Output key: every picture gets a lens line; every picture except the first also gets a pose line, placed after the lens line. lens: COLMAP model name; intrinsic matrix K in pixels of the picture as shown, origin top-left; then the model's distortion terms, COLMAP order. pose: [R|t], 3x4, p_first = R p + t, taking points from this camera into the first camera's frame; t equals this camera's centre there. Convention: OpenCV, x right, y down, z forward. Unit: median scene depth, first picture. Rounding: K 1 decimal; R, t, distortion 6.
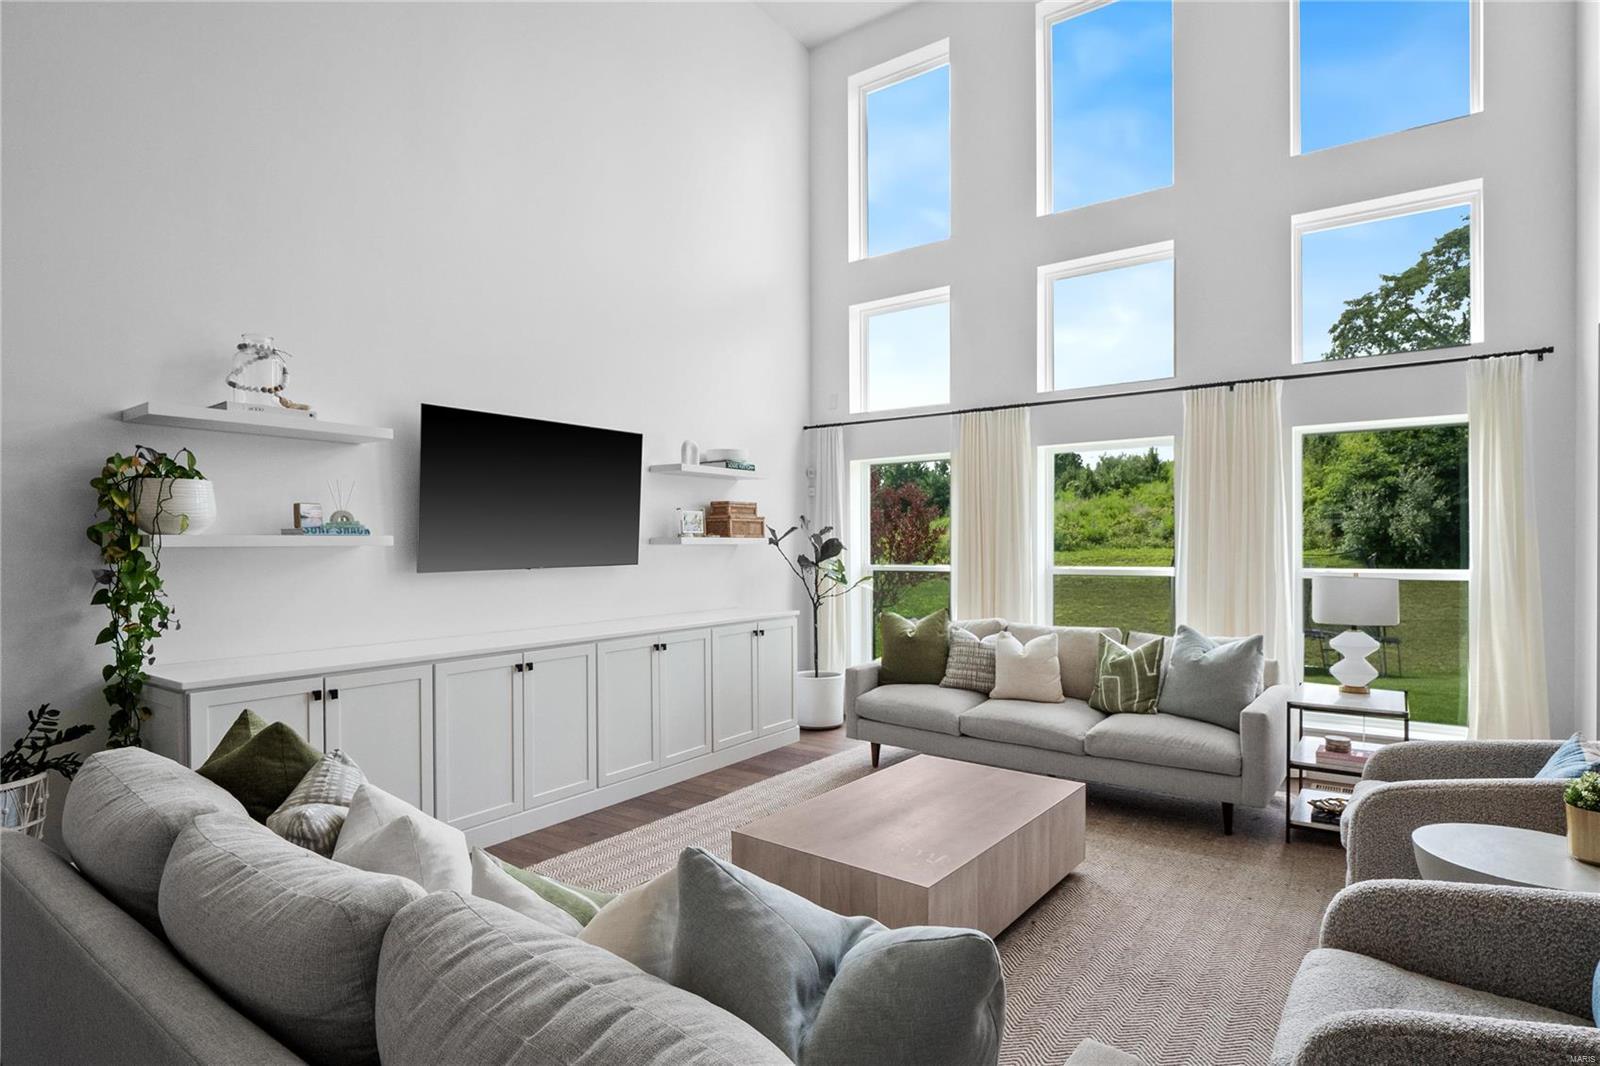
lens RADIAL K [[818.5, 0, 787.1], [0, 818.5, 554.9], [0, 0, 1]] dist [0.001917, -0.007298]
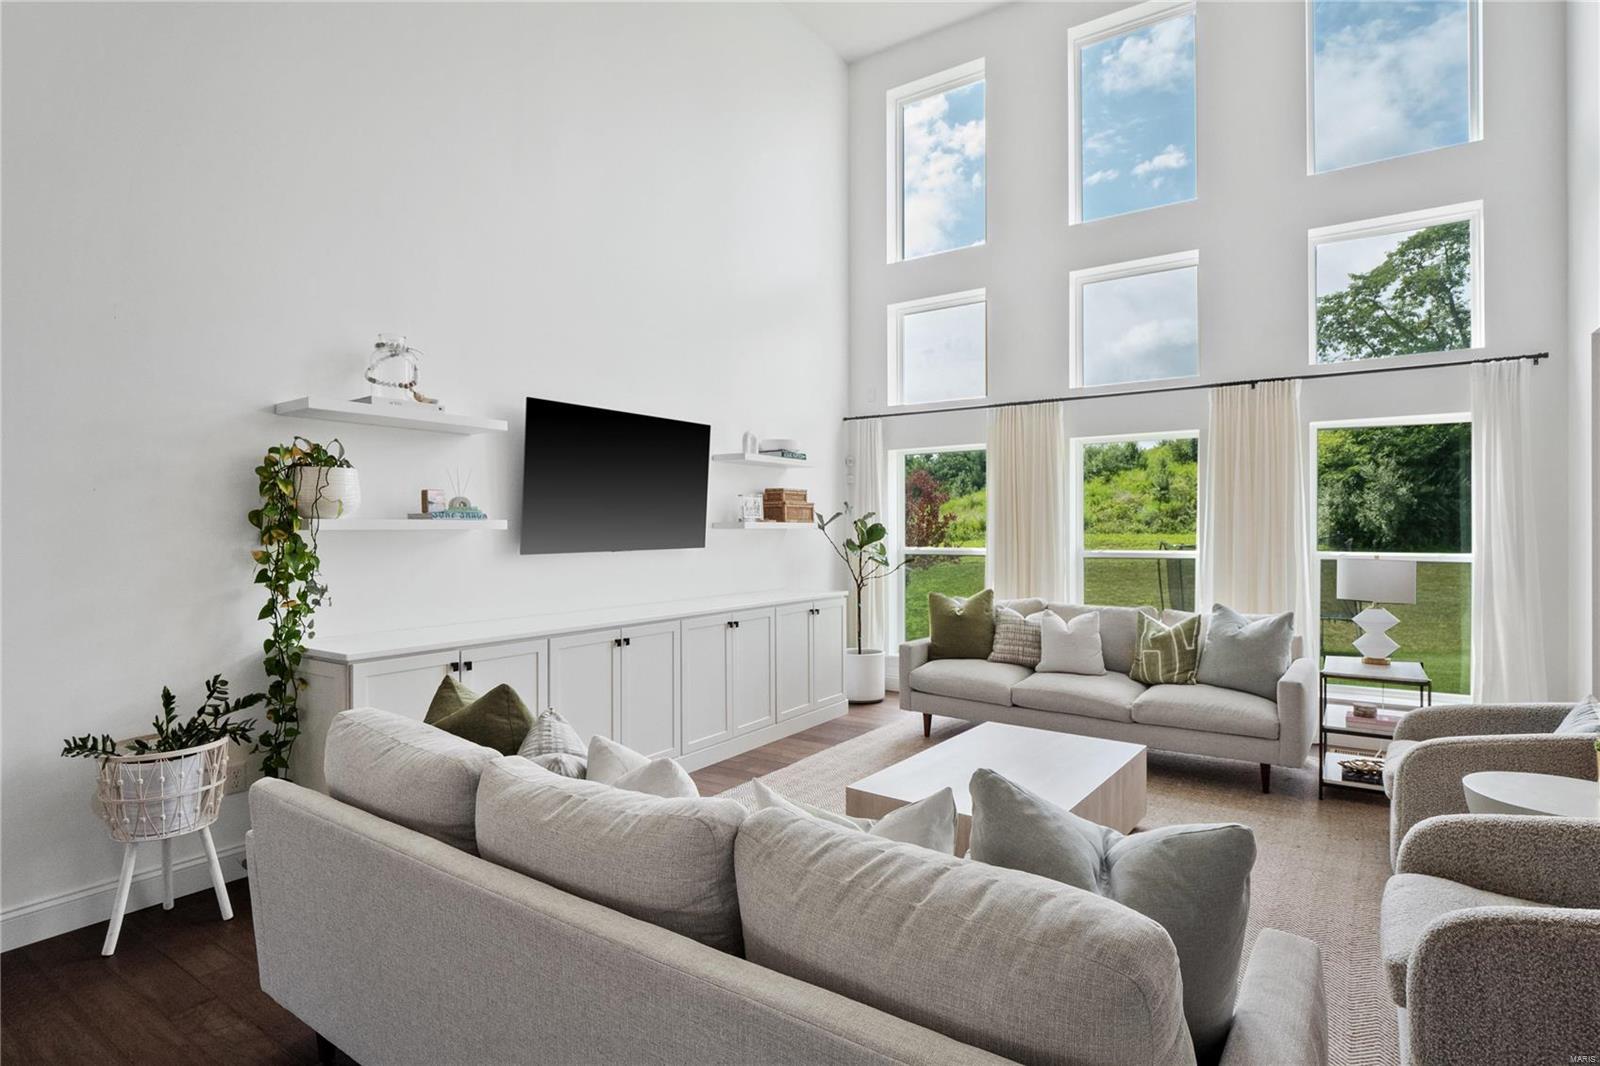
lens RADIAL K [[802.4, 0, 795.0], [0, 802.4, 531.6], [0, 0, 1]] dist [0.002548, -0.007155]
pose [[0.999623, 0.001680, 0.027397, -0.100875], [-0.001414, 0.999952, -0.009727, 0.001193], [-0.027412, 0.009684, 0.999577, -0.052490]]
